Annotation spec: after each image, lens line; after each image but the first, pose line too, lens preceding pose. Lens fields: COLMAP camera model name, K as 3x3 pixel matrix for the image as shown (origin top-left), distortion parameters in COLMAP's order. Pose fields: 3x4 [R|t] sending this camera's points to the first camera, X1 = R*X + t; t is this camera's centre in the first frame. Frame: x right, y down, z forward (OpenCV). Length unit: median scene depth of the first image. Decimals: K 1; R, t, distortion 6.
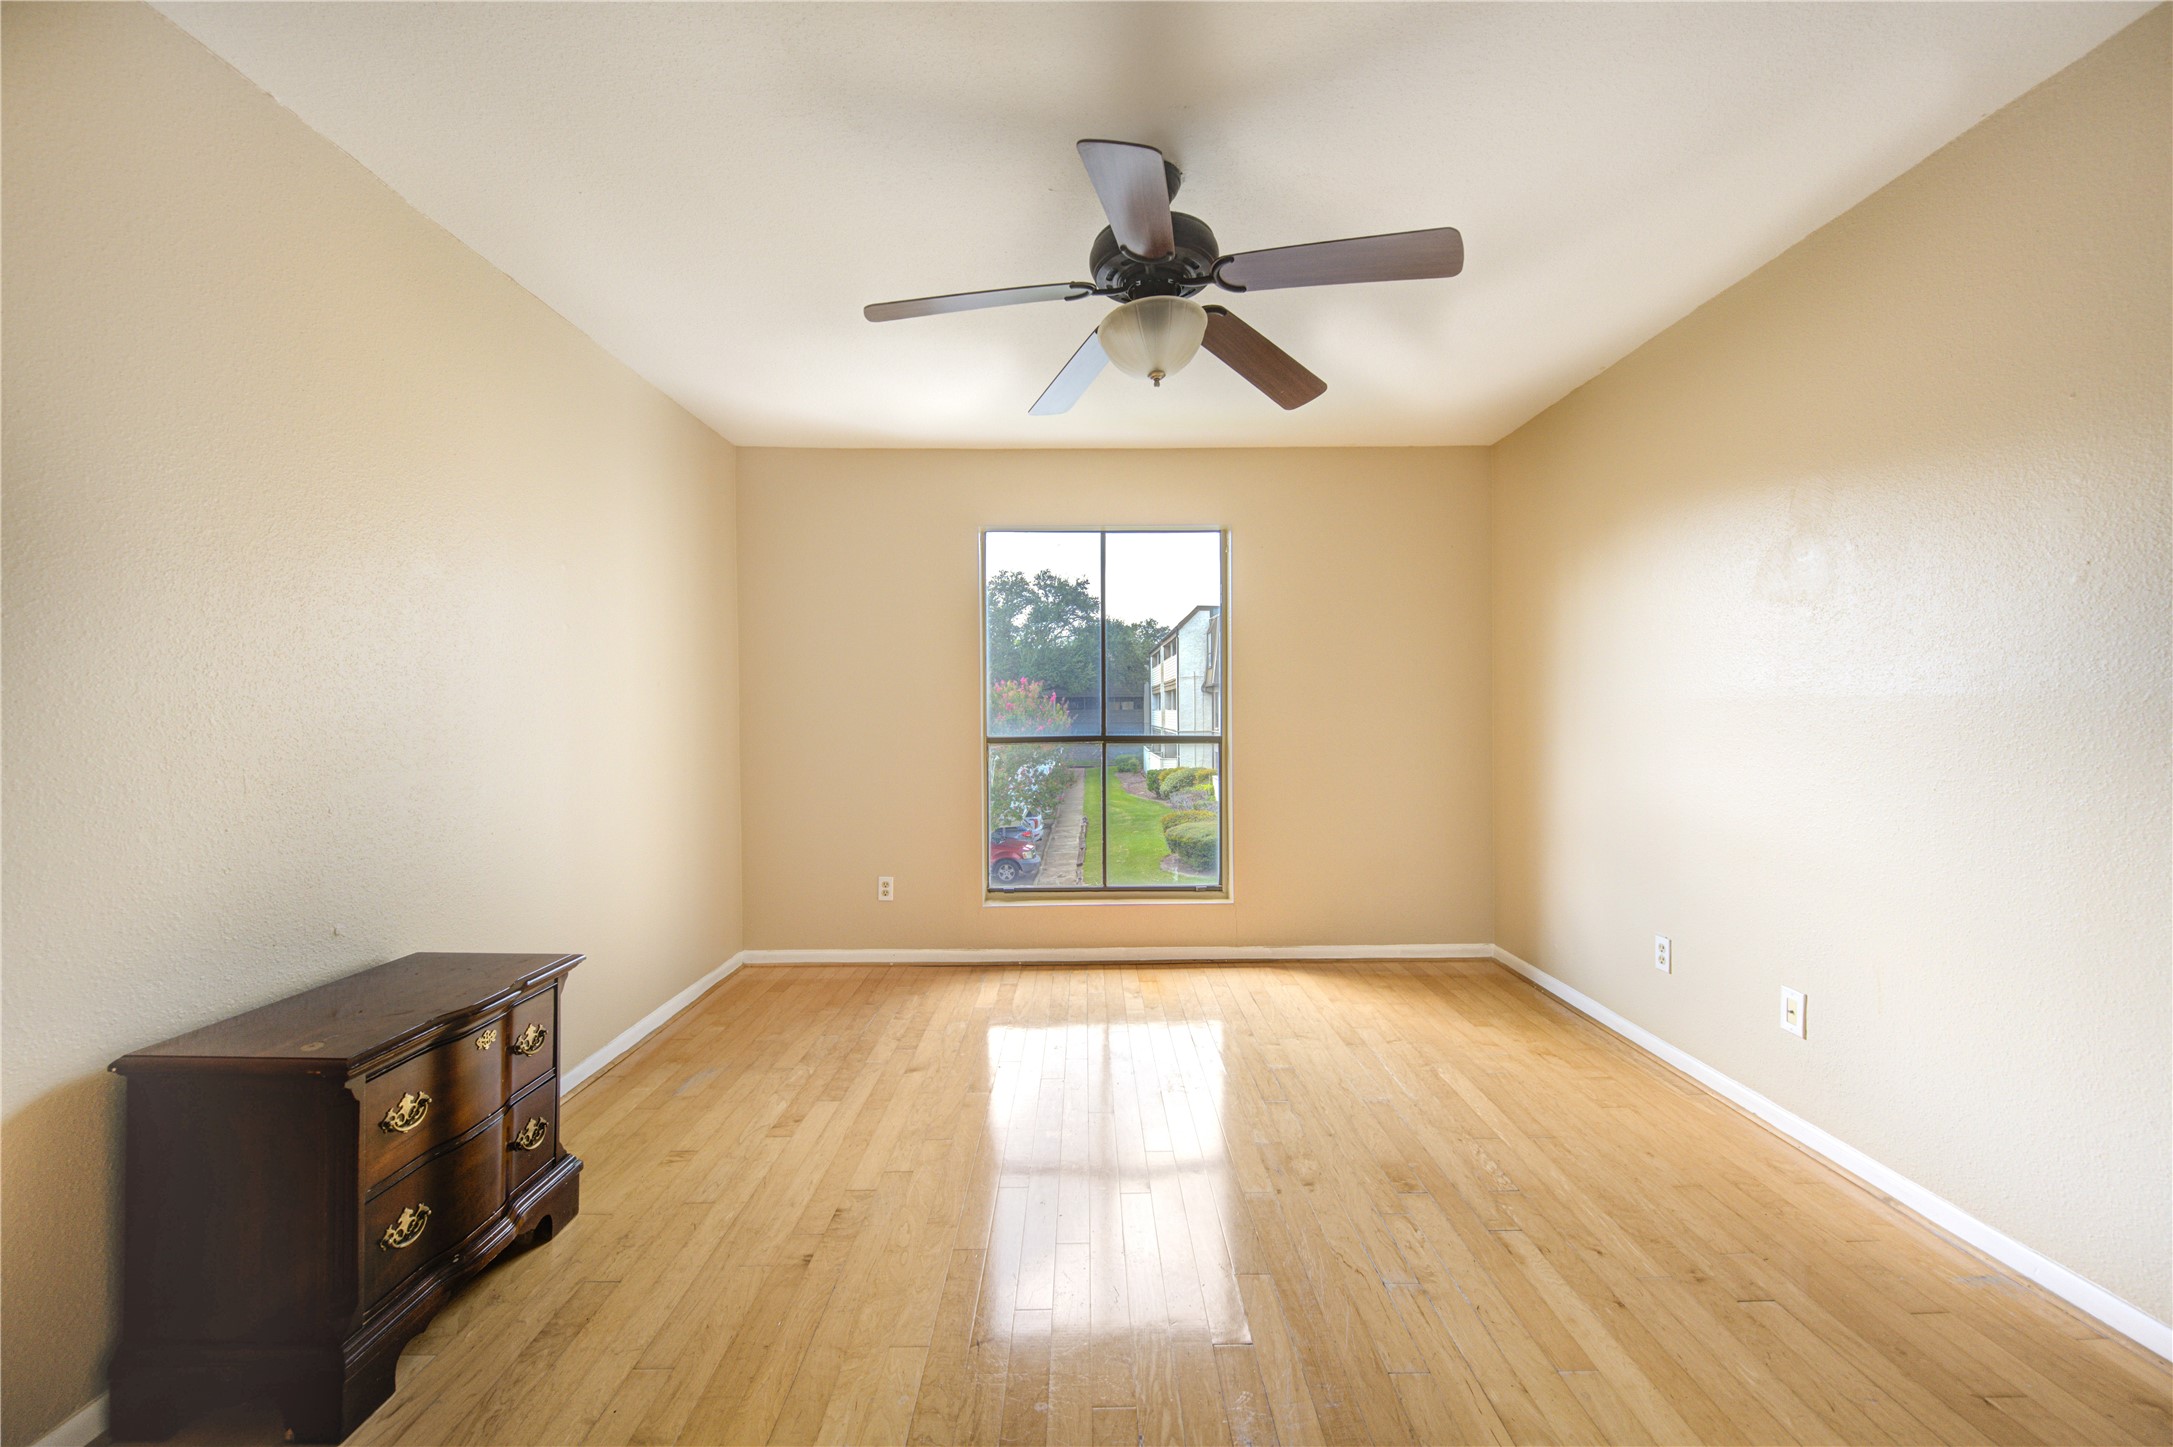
lens RADIAL K [[847.3, 0, 1112.6], [0, 847.3, 725.2], [0, 0, 1]] dist [-0.000242, -0.000236]
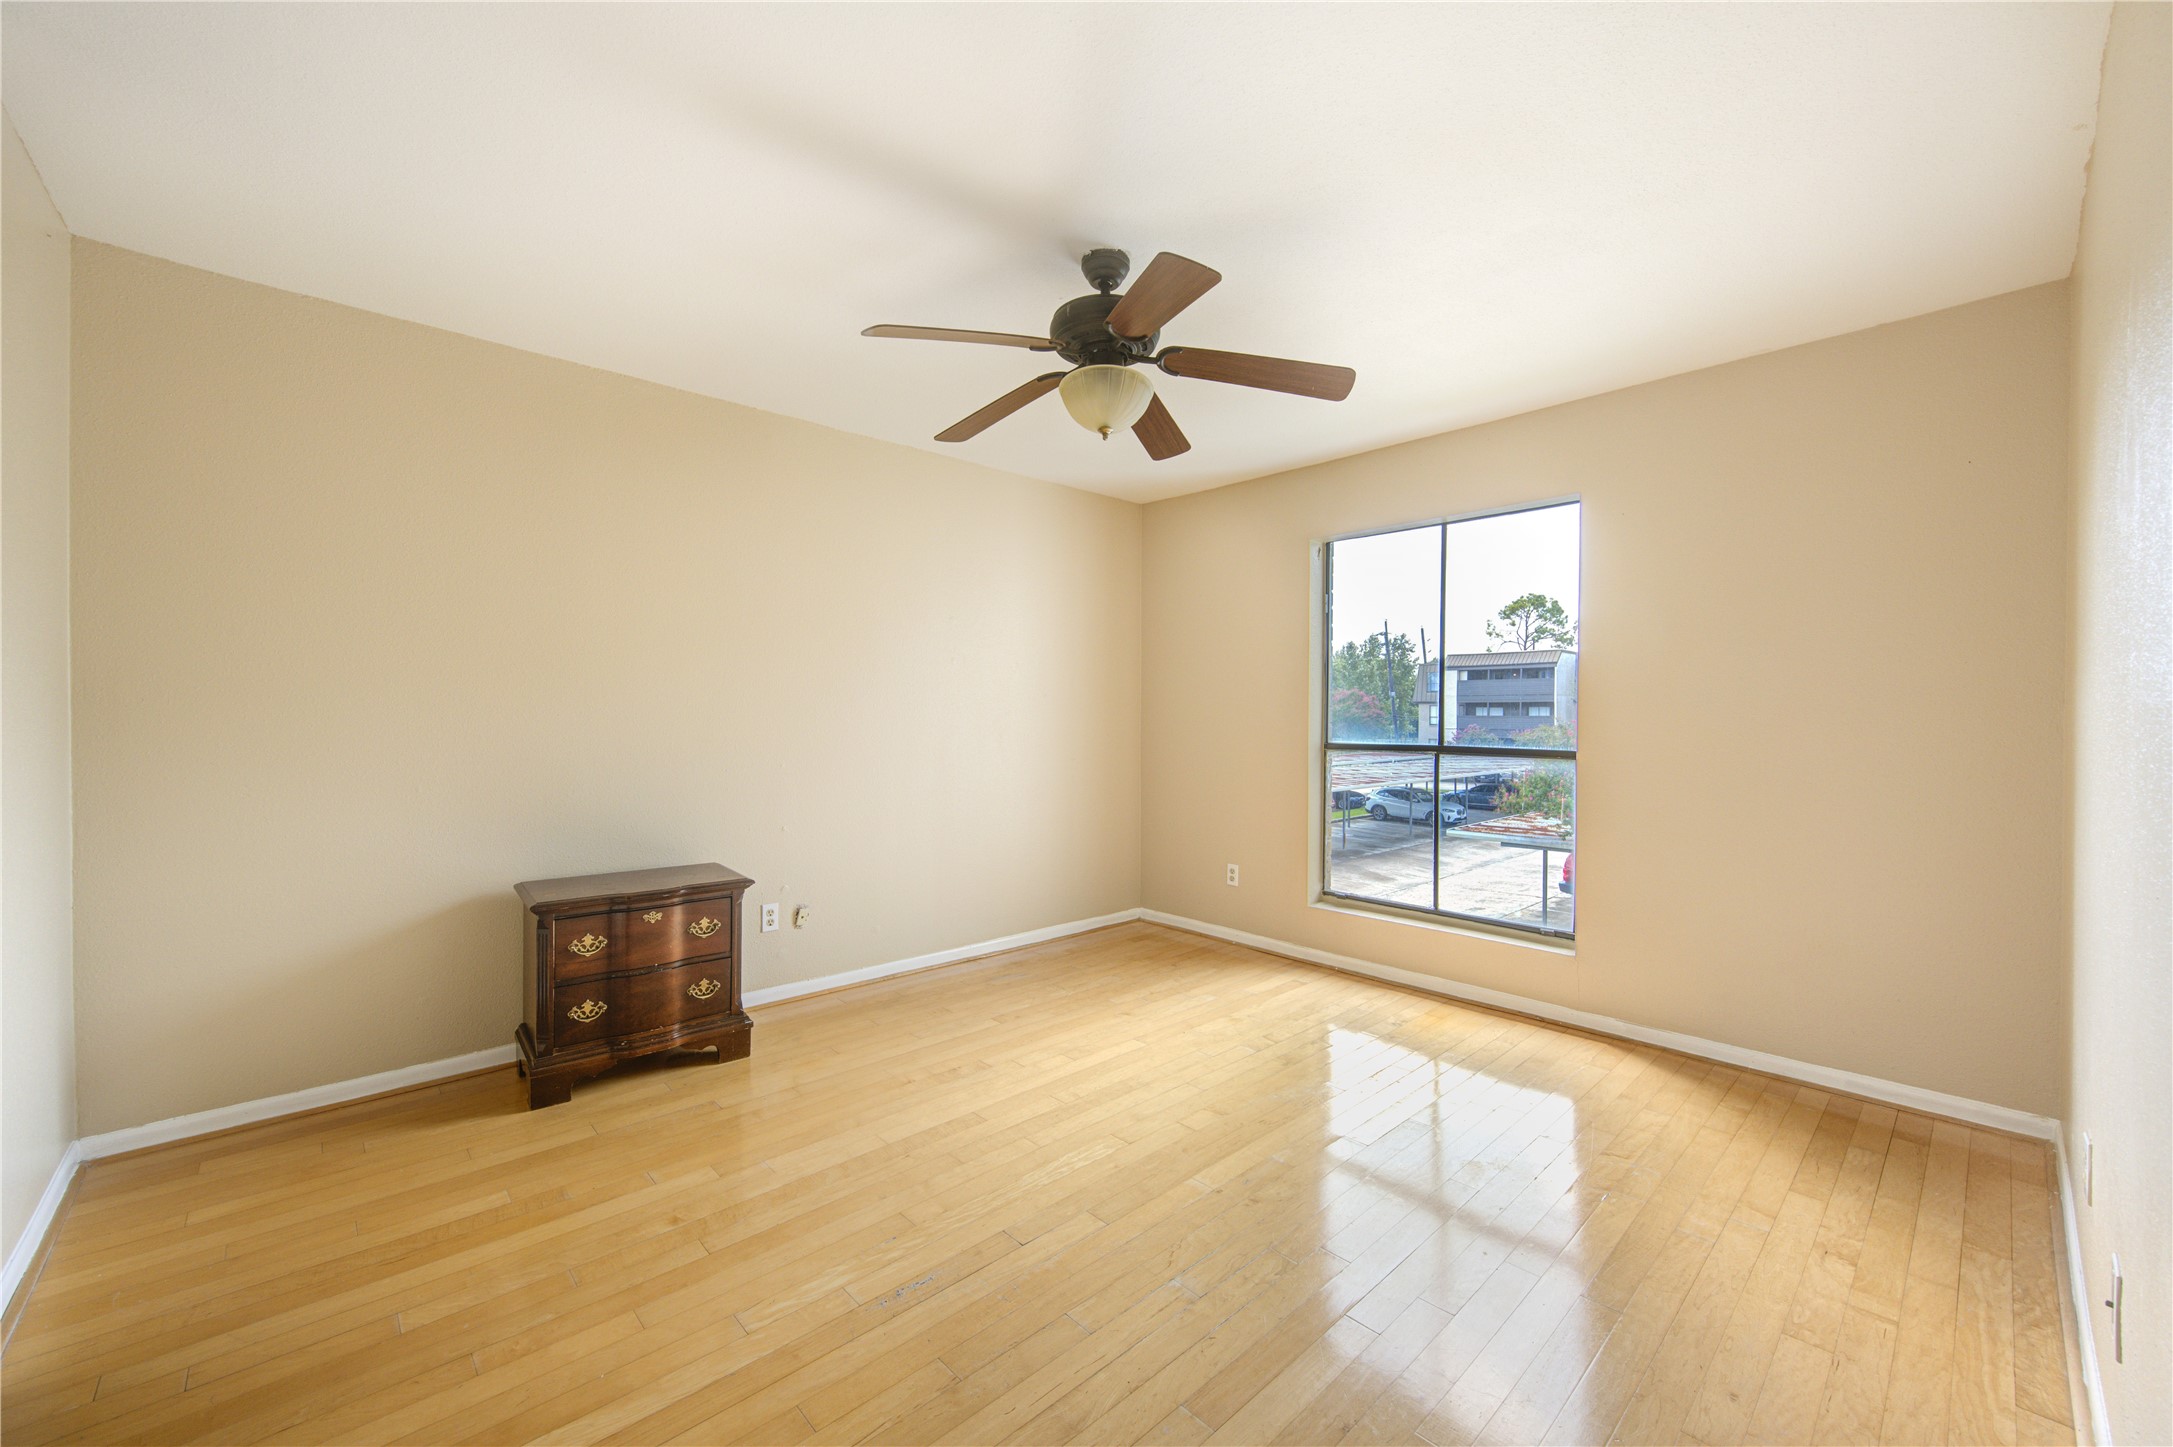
lens RADIAL K [[855.1, 0, 1082.5], [0, 855.1, 730.5], [0, 0, 1]] dist [-0.000570, -0.000319]
pose [[0.668649, 0.021853, -0.743257, 0.454652], [-0.019802, 0.999737, 0.011579, -0.007518], [0.743314, 0.006976, 0.668906, 0.098650]]
